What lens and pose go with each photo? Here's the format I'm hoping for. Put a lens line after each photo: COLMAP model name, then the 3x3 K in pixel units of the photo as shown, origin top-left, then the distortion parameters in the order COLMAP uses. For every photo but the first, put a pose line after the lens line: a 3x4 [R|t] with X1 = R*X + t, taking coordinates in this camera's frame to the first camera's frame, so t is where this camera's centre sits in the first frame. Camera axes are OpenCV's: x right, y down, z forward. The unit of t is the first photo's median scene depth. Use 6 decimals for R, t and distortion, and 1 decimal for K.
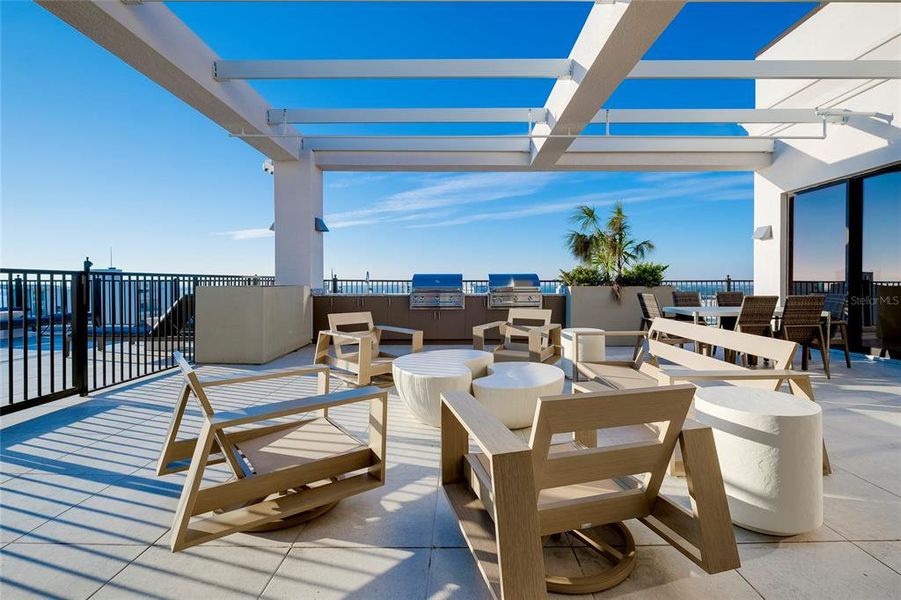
lens RADIAL K [[451.3, 0, 449.0], [0, 451.3, 285.7], [0, 0, 1]] dist [-0.000345, -0.000060]
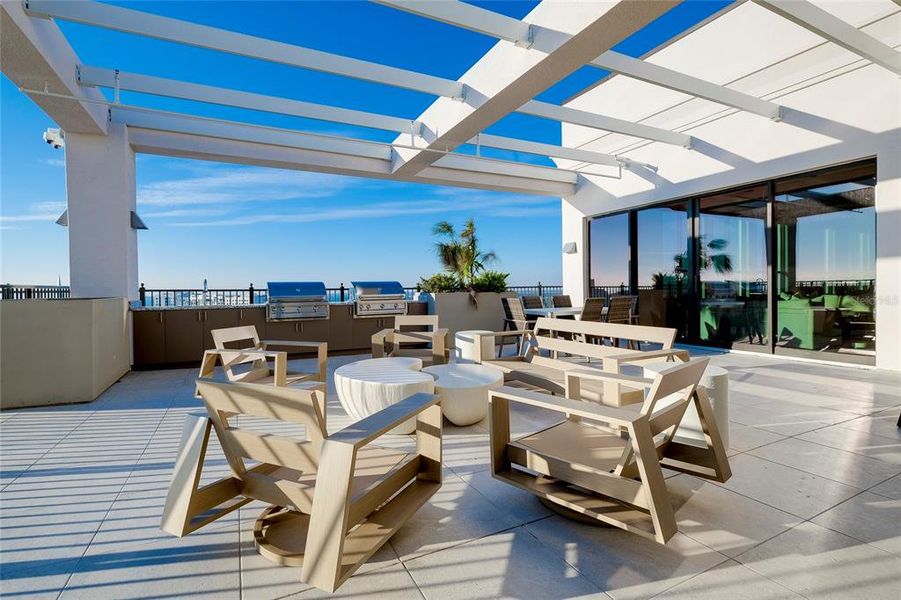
lens RADIAL K [[460.8, 0, 474.3], [0, 460.8, 302.5], [0, 0, 1]] dist [0.002917, -0.000129]
pose [[0.880608, -0.024894, 0.473192, -0.156942], [0.015235, 0.999590, 0.024235, -0.001566], [-0.473601, -0.014132, 0.880626, 0.002149]]
